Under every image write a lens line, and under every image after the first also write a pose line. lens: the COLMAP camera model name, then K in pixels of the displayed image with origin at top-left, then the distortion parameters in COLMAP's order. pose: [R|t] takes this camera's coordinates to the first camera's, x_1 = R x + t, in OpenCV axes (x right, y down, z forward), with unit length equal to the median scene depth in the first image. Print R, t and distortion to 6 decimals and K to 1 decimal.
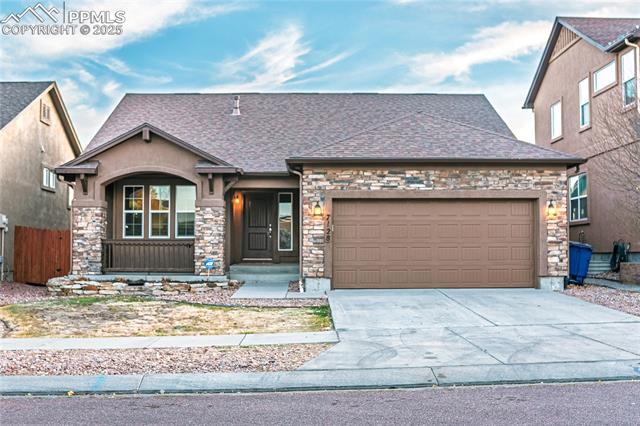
lens RADIAL K [[818.3, 0, 319.9], [0, 818.3, 216.2], [0, 0, 1]] dist [-0.073842, 0.000000]
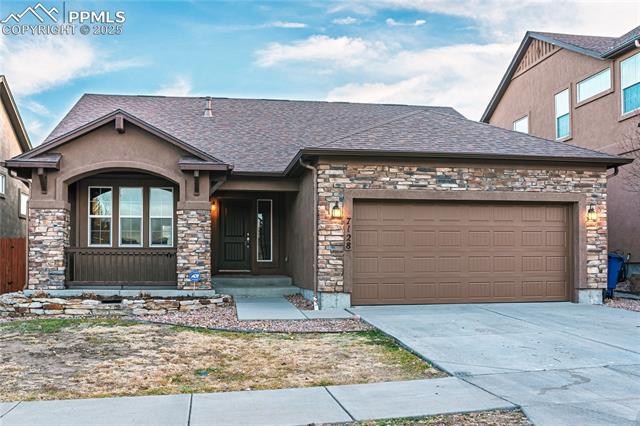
lens RADIAL K [[656.0, 0, 324.0], [0, 656.0, 252.8], [0, 0, 1]] dist [-0.063653, 0.000000]
pose [[0.989391, 0.002221, 0.145260, -0.110271], [-0.005925, 0.999668, 0.025070, 0.017132], [-0.145156, -0.025665, 0.989076, 0.327105]]
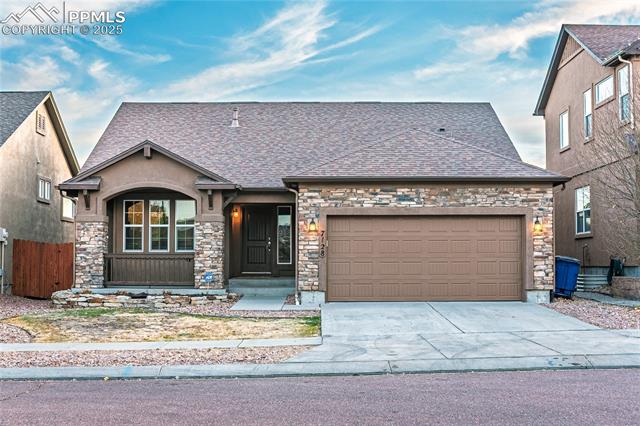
lens RADIAL K [[971.6, 0, 322.3], [0, 971.6, 215.6], [0, 0, 1]] dist [-0.066947, 0.000000]
pose [[0.999919, 0.000082, -0.012764, 0.024983], [-0.000139, 0.999990, -0.004453, -0.015357], [0.012764, 0.004454, 0.999909, -0.237366]]
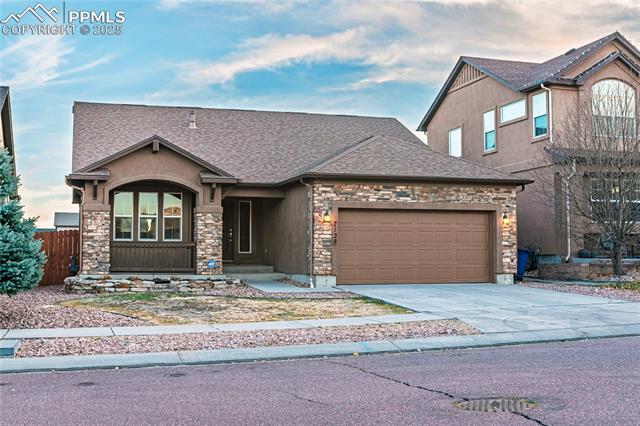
lens RADIAL K [[818.3, 0, 316.0], [0, 818.3, 212.0], [0, 0, 1]] dist [-0.073842, 0.000000]
pose [[0.963268, 0.016720, 0.268022, -0.324463], [-0.013062, 0.999796, -0.015424, 0.002742], [-0.268225, 0.011356, 0.963289, -0.123236]]
